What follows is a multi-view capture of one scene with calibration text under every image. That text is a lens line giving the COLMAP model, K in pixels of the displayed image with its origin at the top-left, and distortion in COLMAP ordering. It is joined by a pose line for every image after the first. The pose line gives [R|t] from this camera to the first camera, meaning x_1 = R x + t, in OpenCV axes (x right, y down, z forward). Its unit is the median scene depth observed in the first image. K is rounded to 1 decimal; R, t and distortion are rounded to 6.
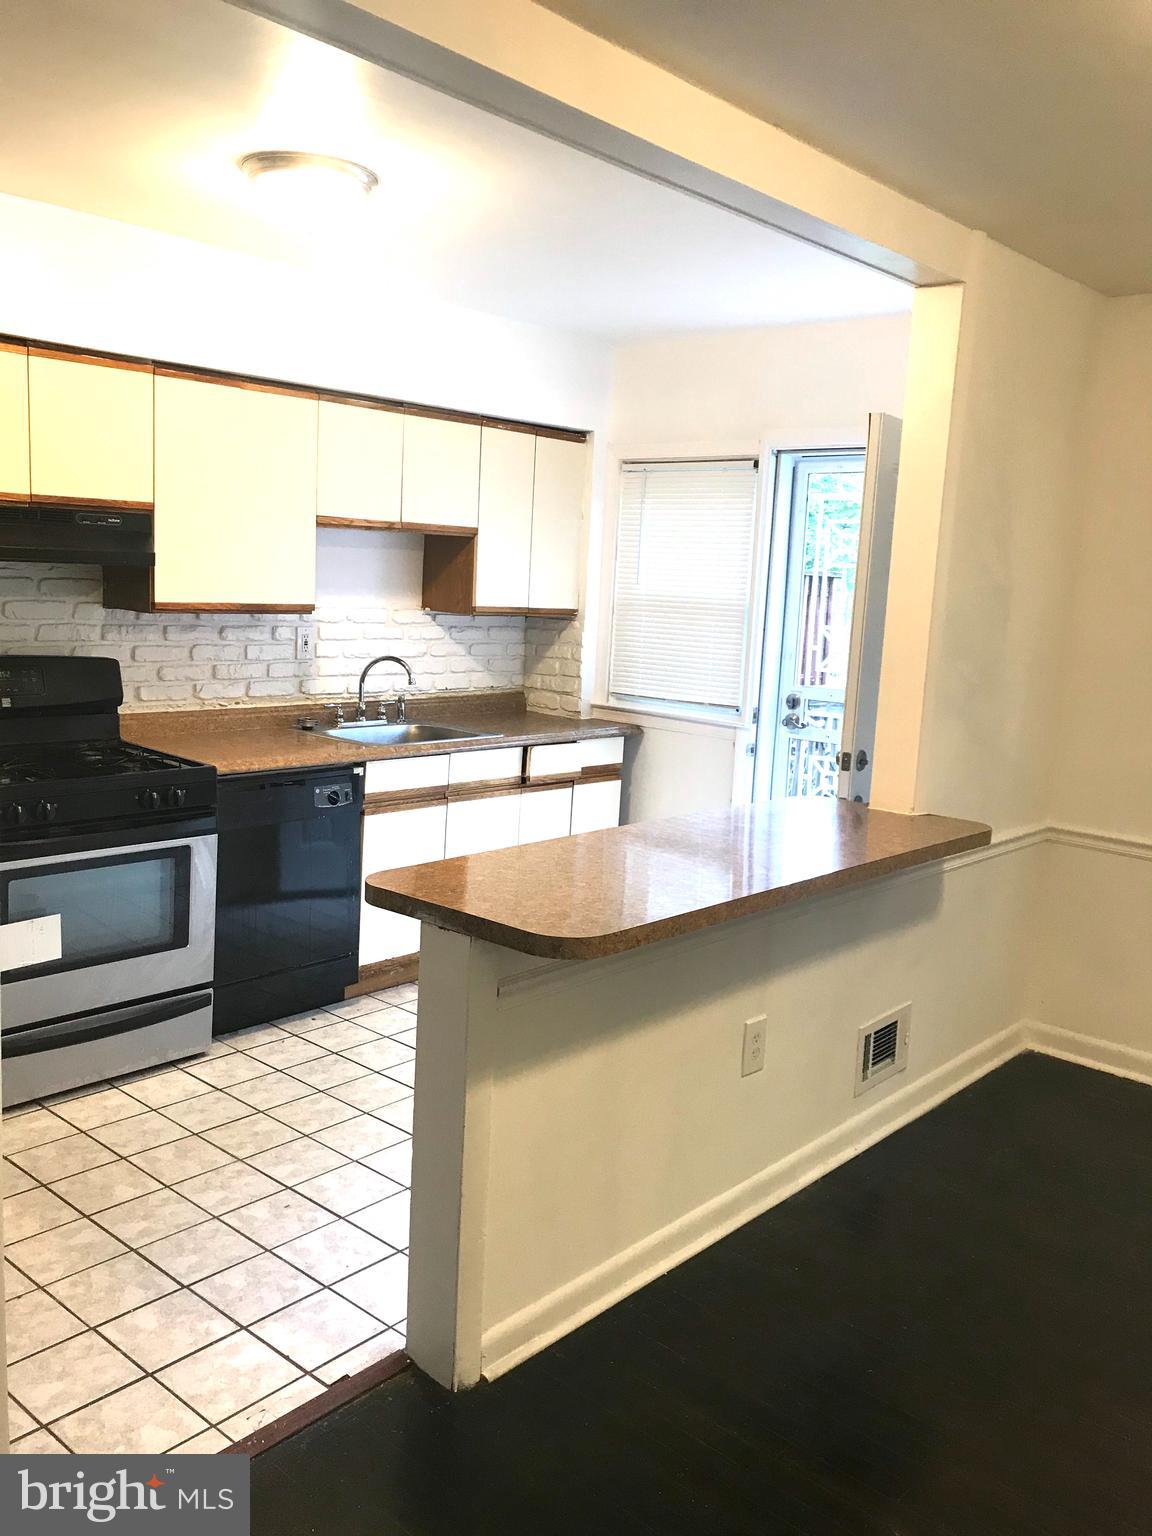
lens RADIAL K [[1269.6, 0, 576.0], [0, 1269.6, 768.0], [0, 0, 1]] dist [0.063921, 0.000349]
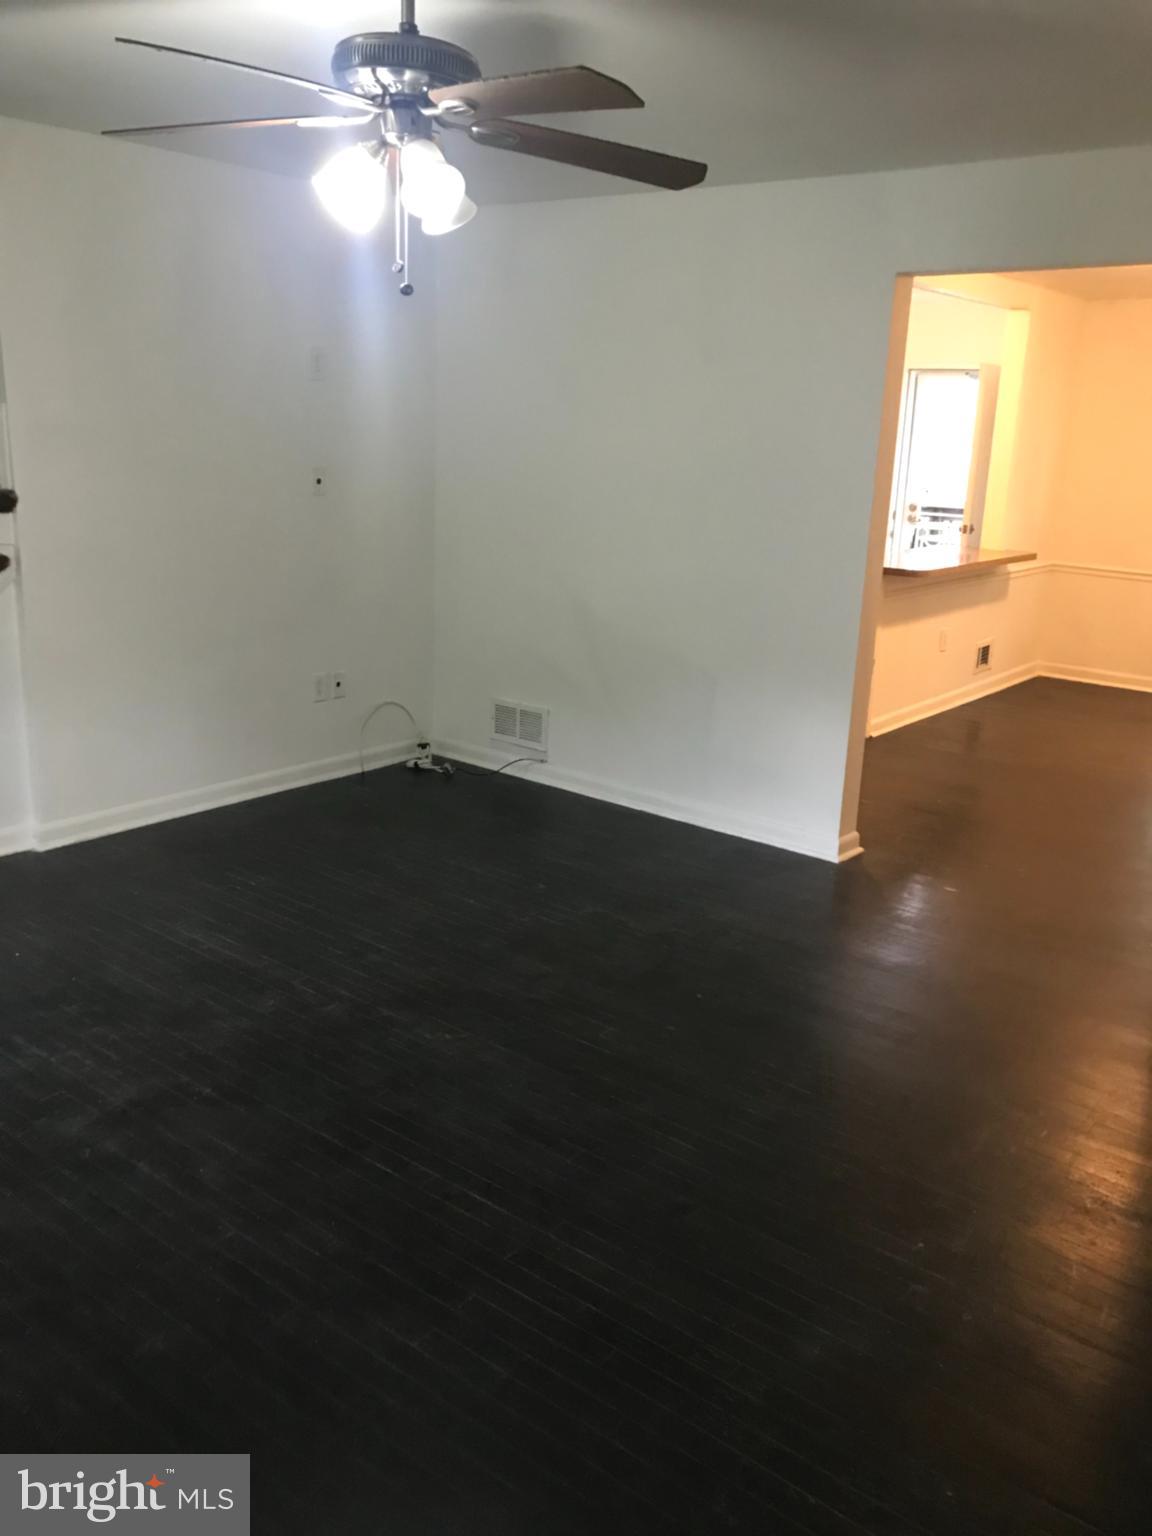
lens RADIAL K [[1260.3, 0, 579.8], [0, 1260.3, 771.0], [0, 0, 1]] dist [-0.006180, -0.002686]
pose [[0.998543, -0.021927, 0.049304, -0.541050], [0.015896, 0.992701, 0.119550, 0.133562], [-0.051566, -0.118592, 0.991603, -1.095206]]
